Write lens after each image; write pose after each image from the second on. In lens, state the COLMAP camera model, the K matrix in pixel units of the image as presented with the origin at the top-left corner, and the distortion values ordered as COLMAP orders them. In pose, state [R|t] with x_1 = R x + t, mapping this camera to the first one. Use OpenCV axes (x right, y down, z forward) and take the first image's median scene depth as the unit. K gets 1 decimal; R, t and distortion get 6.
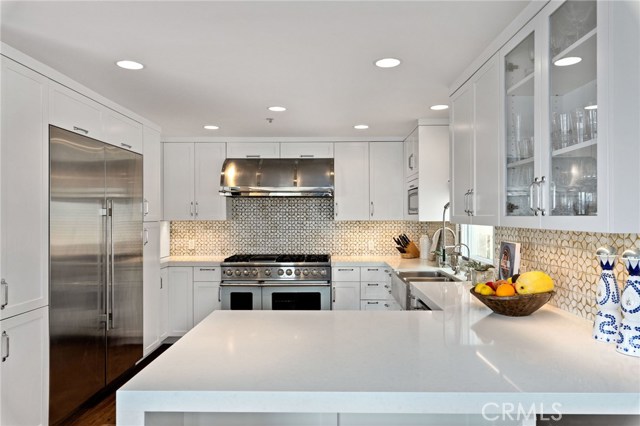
lens RADIAL K [[421.5, 0, 320.2], [0, 421.5, 214.5], [0, 0, 1]] dist [-0.001806, 0.000001]
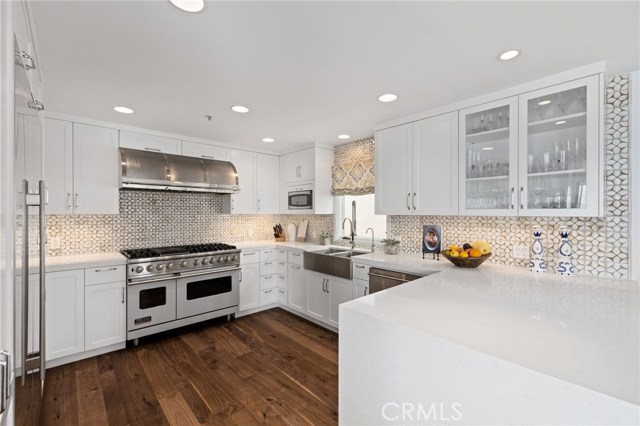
lens RADIAL K [[276.3, 0, 320.4], [0, 276.3, 212.0], [0, 0, 1]] dist [-0.003315, -0.000732]
pose [[0.725838, 0.002806, 0.687860, -0.338515], [-0.004472, 0.999990, 0.000639, 0.007249], [-0.687851, -0.003540, 0.725843, 0.271317]]
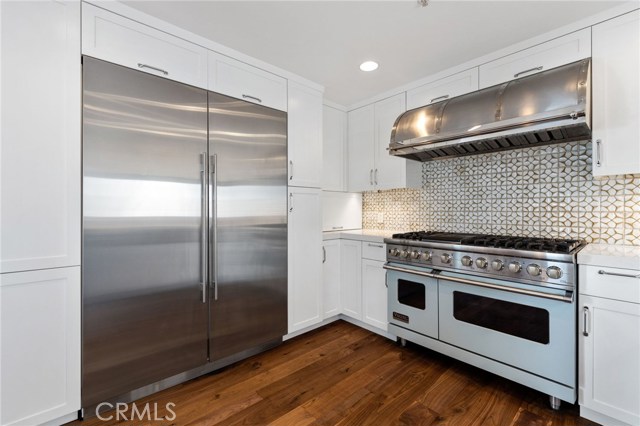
lens RADIAL K [[276.3, 0, 318.6], [0, 276.3, 209.8], [0, 0, 1]] dist [-0.003315, -0.000732]
pose [[0.682068, 0.001257, -0.731287, 0.053776], [0.002780, 0.999987, 0.004311, 0.056999], [0.731283, -0.004973, 0.682056, 0.546298]]
